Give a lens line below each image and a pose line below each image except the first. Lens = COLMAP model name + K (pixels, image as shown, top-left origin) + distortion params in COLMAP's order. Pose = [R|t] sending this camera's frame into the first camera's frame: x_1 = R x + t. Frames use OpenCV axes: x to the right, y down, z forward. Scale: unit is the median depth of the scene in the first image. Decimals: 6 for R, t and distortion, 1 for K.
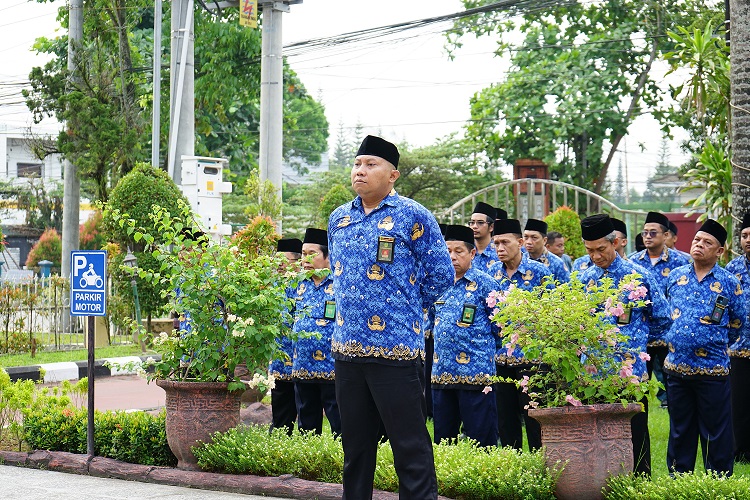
lens RADIAL K [[1493.0, 0, 375.0], [0, 1493.0, 250.0], [0, 0, 1]] dist [0.002334, 0.038085]
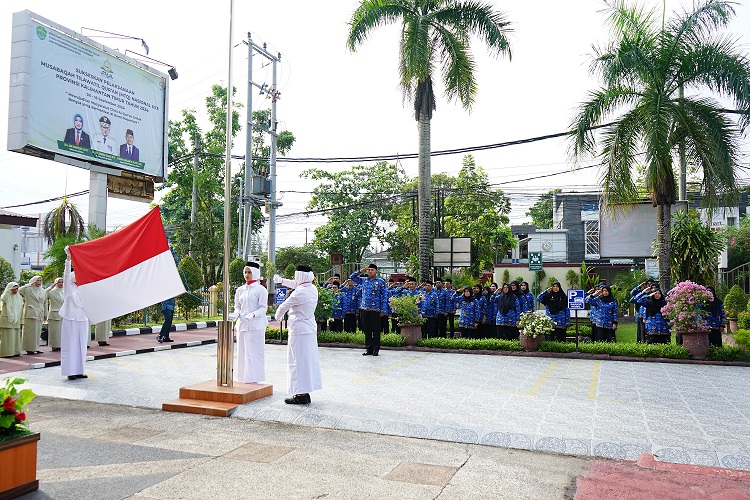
lens RADIAL K [[595.3, 0, 375.0], [0, 595.3, 250.0], [0, 0, 1]] dist [-0.003770, -0.000872]
pose [[0.976484, 0.011685, 0.215272, -0.071768], [-0.000047, 0.998541, -0.053991, -0.003126], [-0.215589, 0.052711, 0.975060, -0.143516]]
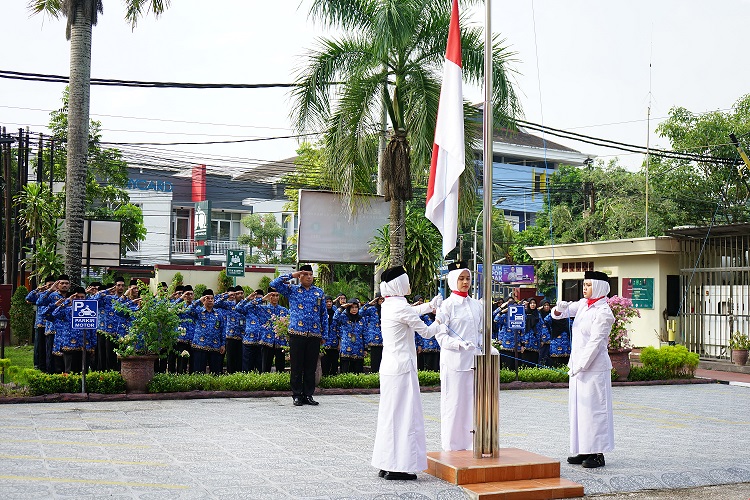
lens RADIAL K [[886.2, 0, 375.0], [0, 886.2, 250.0], [0, 0, 1]] dist [-0.009484, -0.009615]
pose [[0.548928, 0.051753, 0.834266, -0.263879], [-0.014539, 0.998522, -0.052376, -0.001879], [-0.835743, 0.016621, 0.548869, -0.009524]]
